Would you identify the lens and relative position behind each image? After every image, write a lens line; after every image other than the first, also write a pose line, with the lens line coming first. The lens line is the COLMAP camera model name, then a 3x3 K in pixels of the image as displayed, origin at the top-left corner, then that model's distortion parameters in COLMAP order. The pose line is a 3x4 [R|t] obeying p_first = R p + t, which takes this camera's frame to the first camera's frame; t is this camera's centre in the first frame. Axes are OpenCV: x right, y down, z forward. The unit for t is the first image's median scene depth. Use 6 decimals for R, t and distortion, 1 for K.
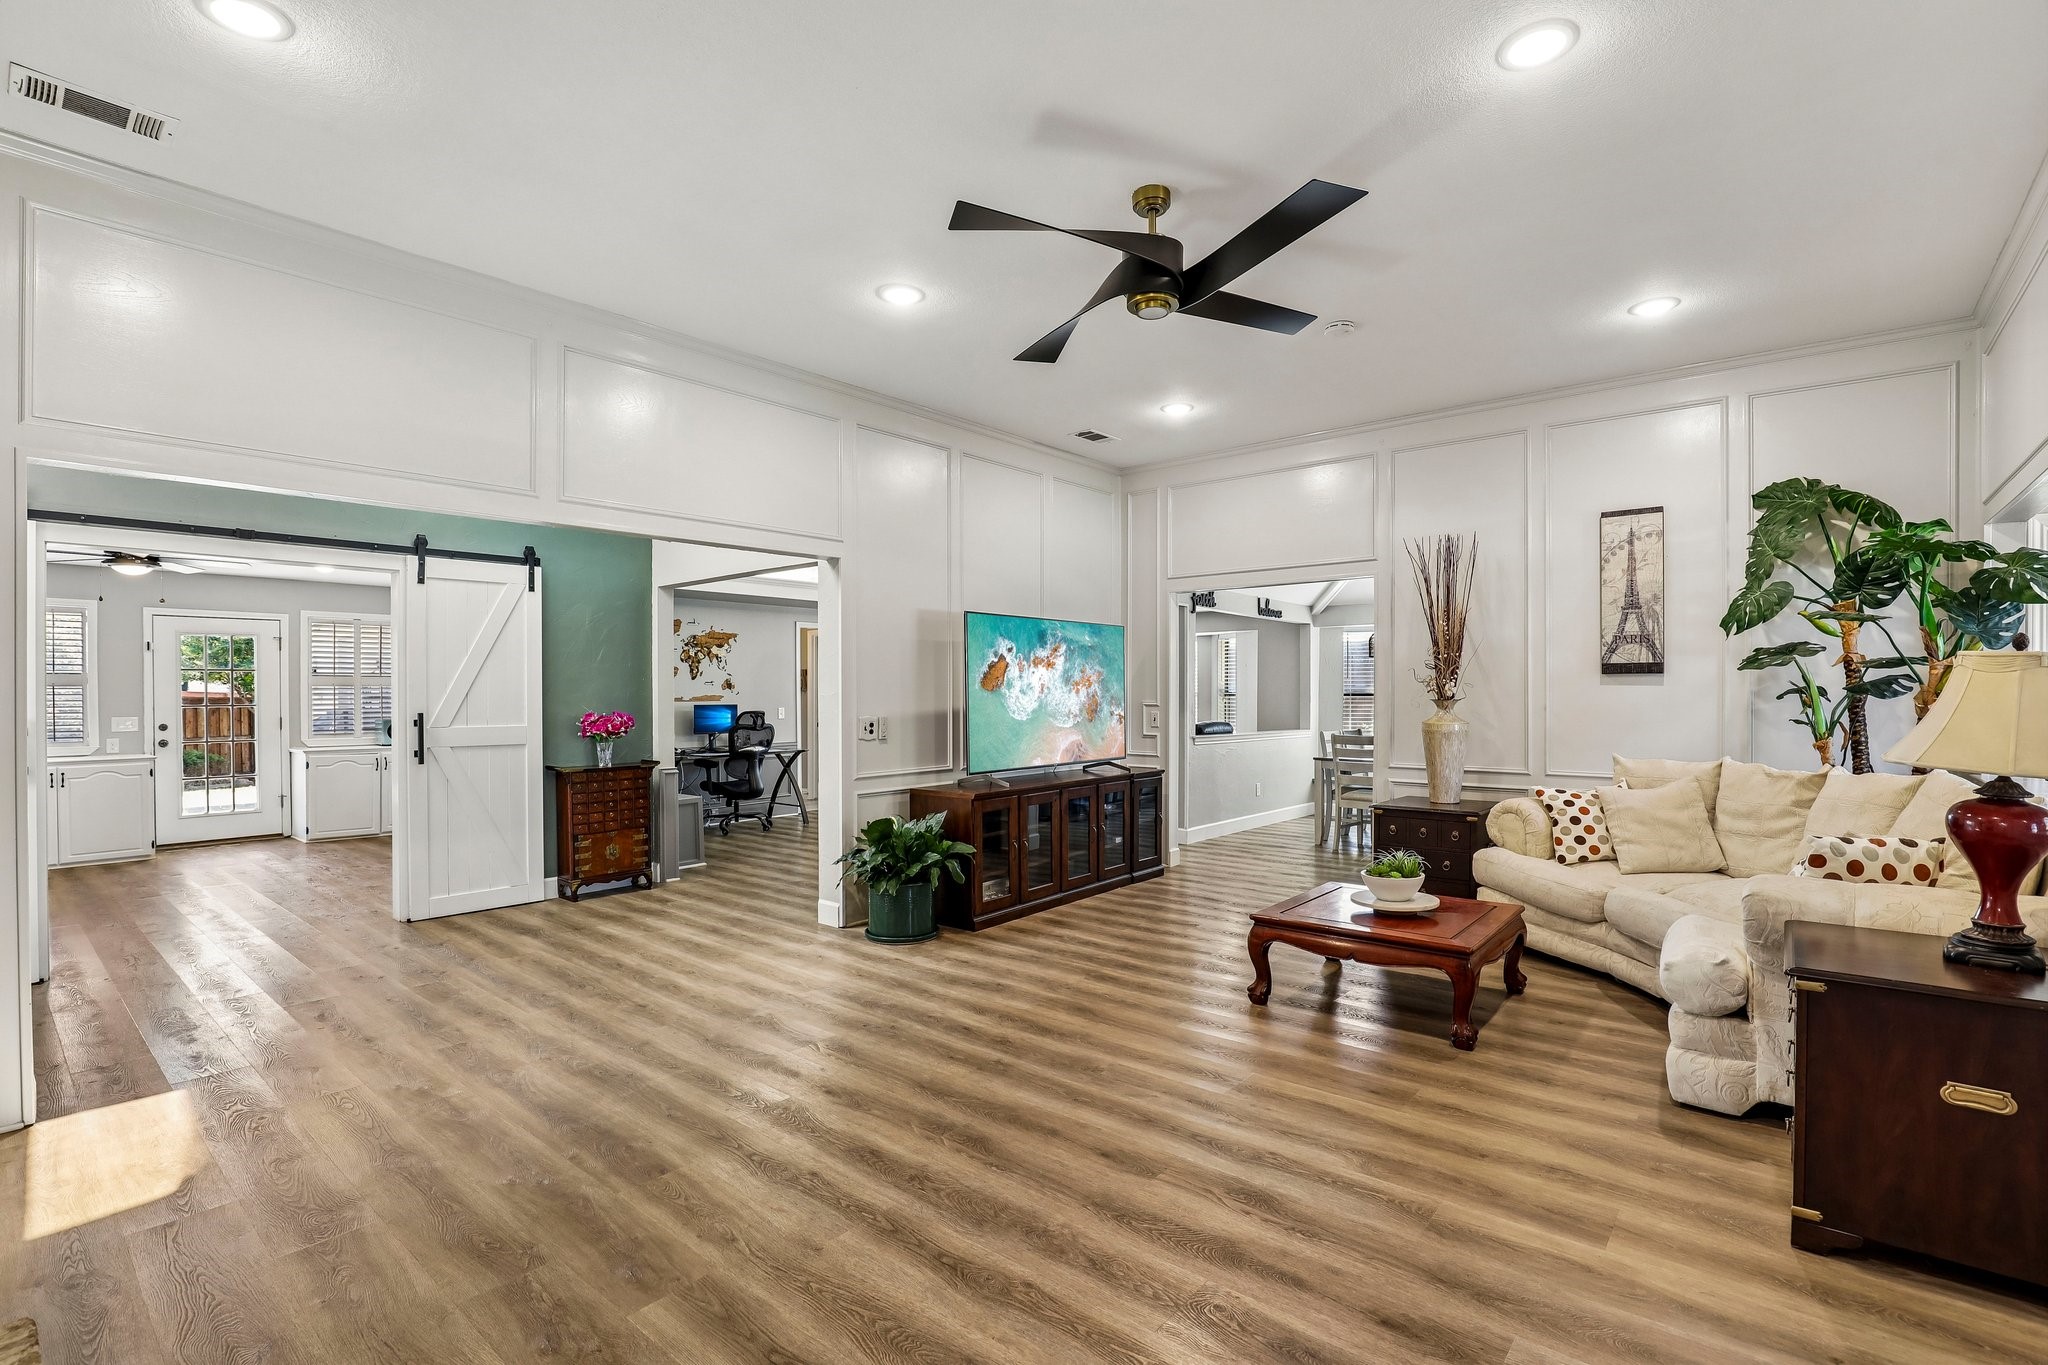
lens RADIAL K [[934.9, 0, 1021.8], [0, 934.9, 700.8], [0, 0, 1]] dist [-0.030567, 0.004324]
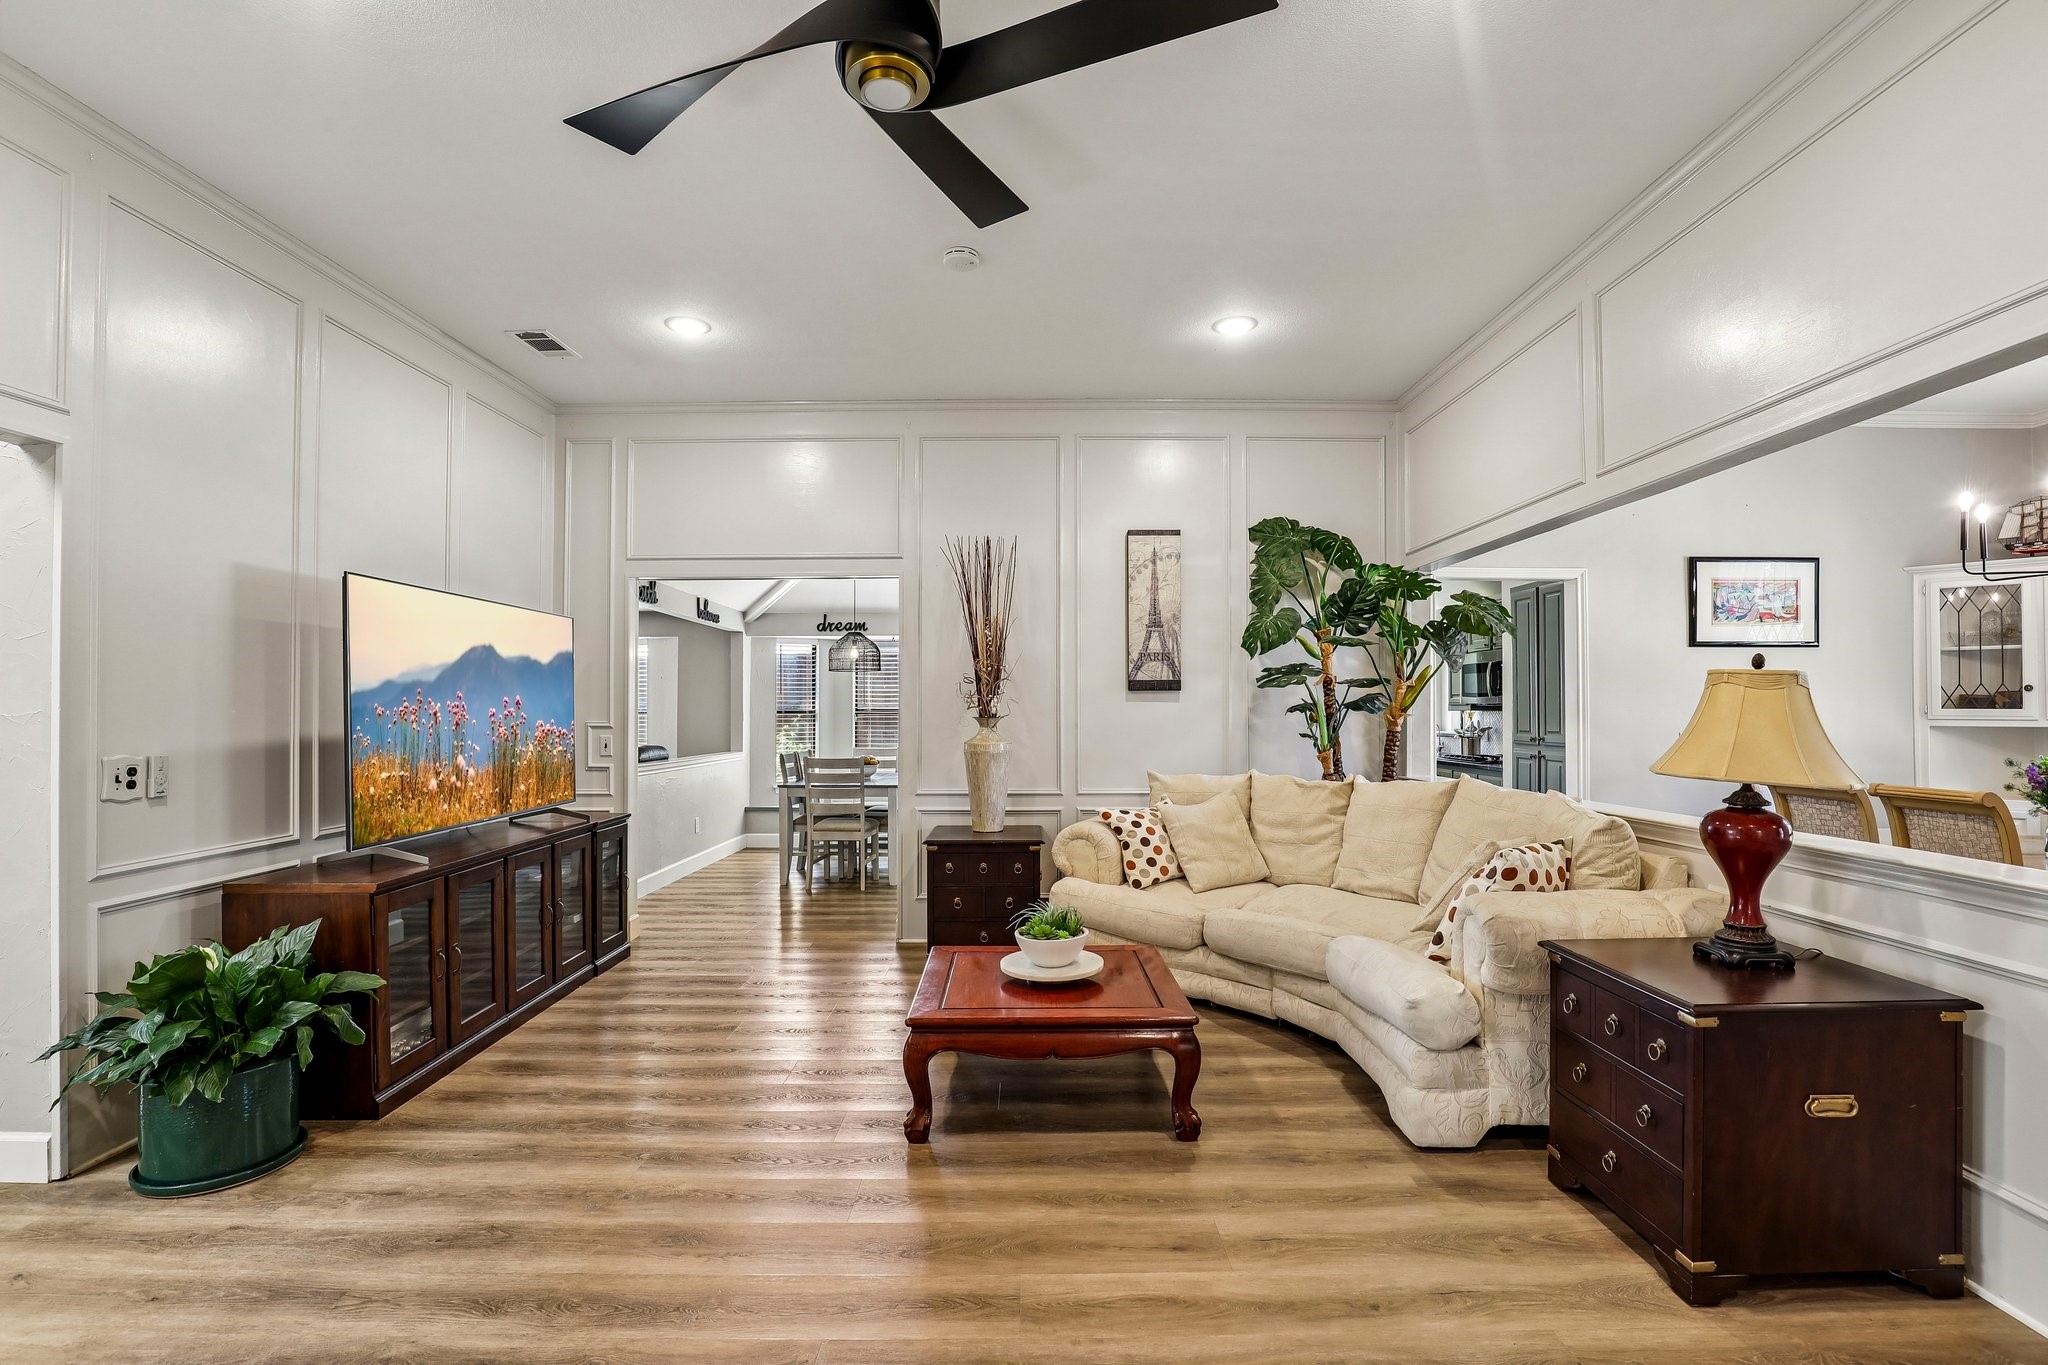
lens RADIAL K [[934.9, 0, 1018.6], [0, 934.9, 697.3], [0, 0, 1]] dist [-0.030567, 0.004324]
pose [[0.765517, 0.007339, 0.643374, -0.124478], [0.006944, 0.999782, -0.019666, -0.002849], [-0.643379, 0.019522, 0.765299, 0.323820]]
